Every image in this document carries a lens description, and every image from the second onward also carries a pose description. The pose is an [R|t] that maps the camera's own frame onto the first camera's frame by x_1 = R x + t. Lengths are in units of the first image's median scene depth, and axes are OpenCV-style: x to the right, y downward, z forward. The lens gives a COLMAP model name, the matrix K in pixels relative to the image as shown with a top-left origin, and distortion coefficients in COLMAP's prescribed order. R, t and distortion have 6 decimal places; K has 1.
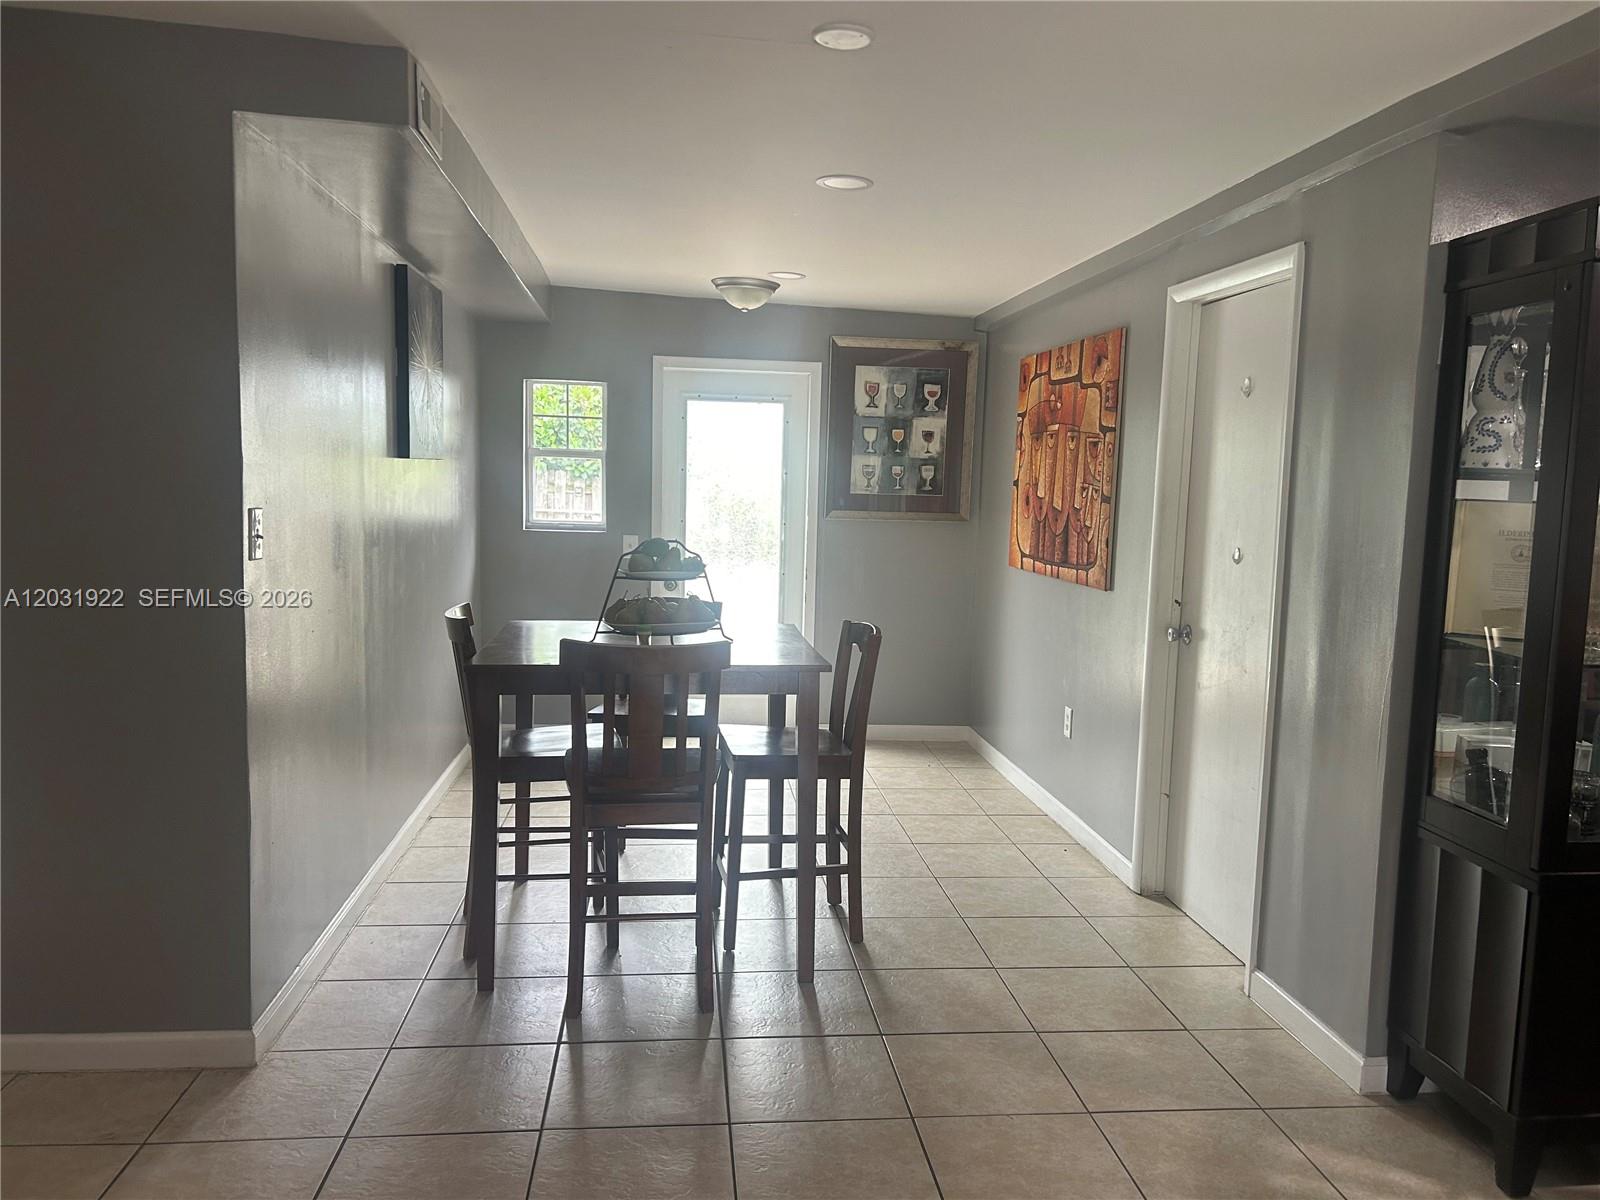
lens RADIAL K [[1193.3, 0, 800.0], [0, 1193.3, 600.0], [0, 0, 1]] dist [0.007272, 0.001879]
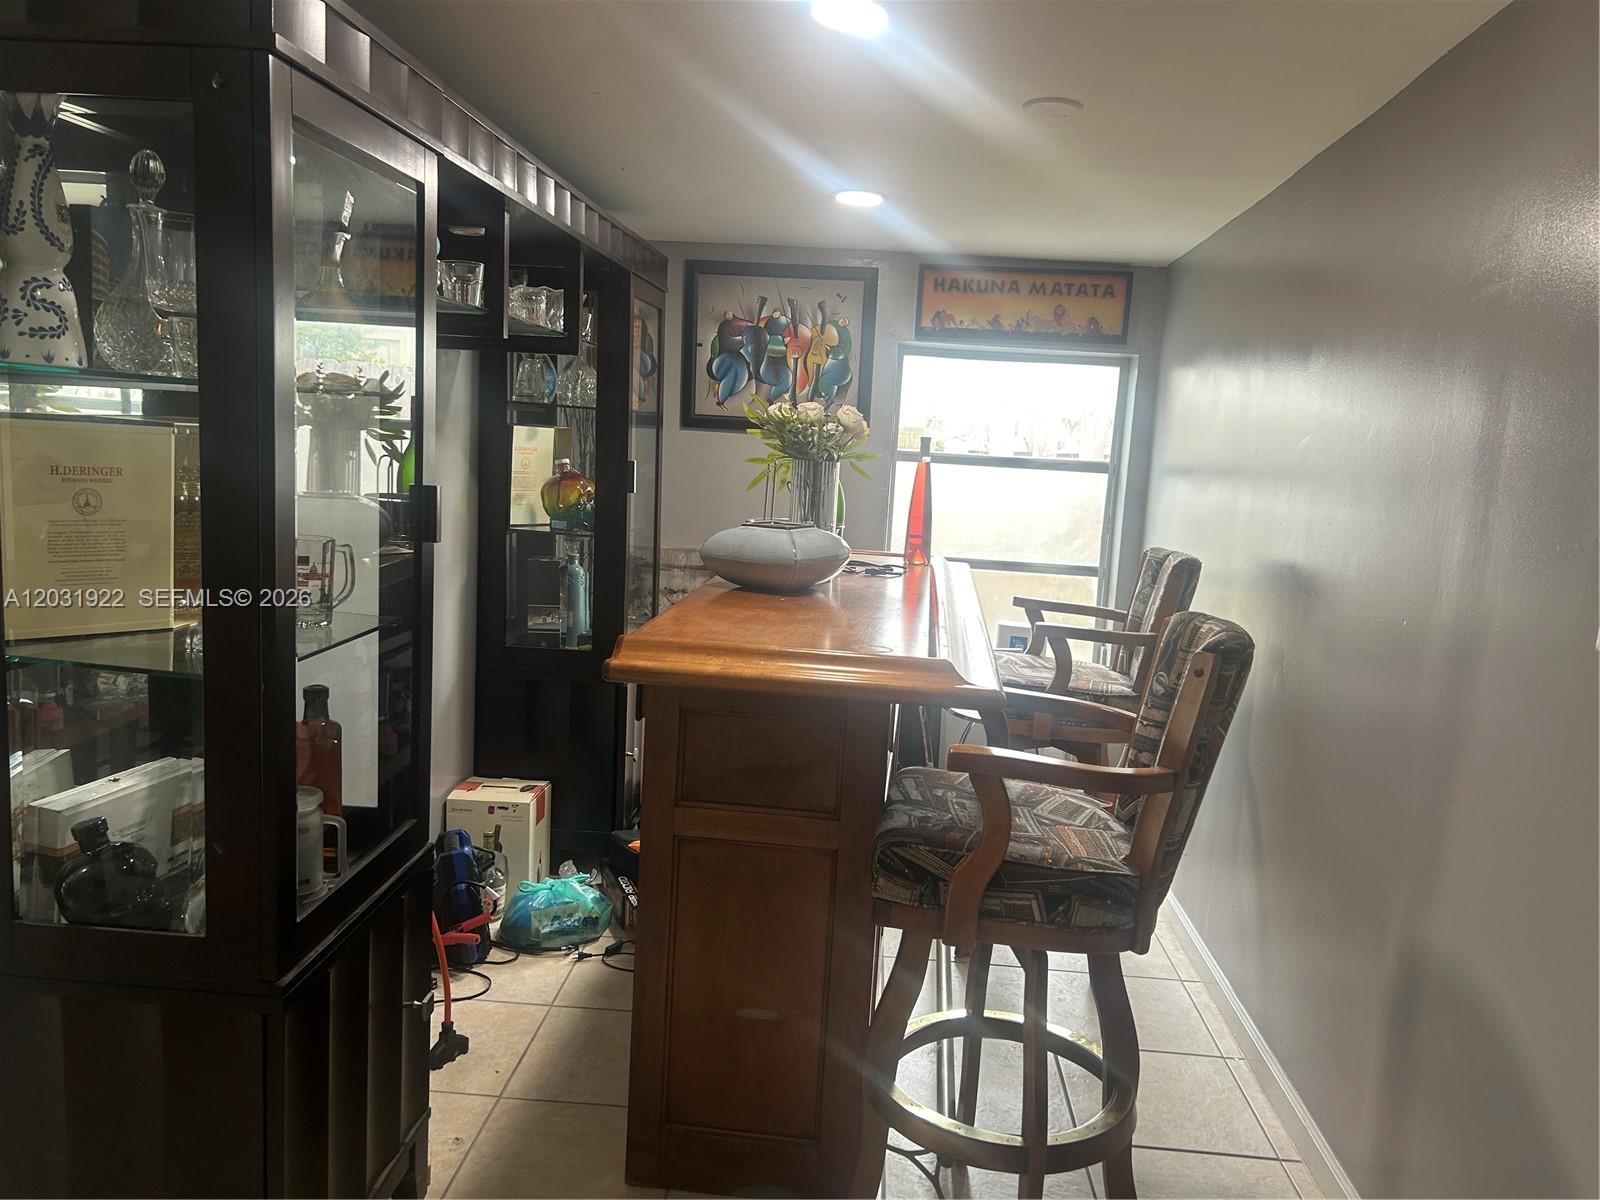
lens RADIAL K [[1193.3, 0, 800.0], [0, 1193.3, 600.0], [0, 0, 1]] dist [0.007272, 0.001879]
pose [[0.171120, -0.149602, 0.973826, 0.039671], [0.047153, 0.988516, 0.143573, -0.062678], [-0.984121, 0.021351, 0.176209, 0.530083]]
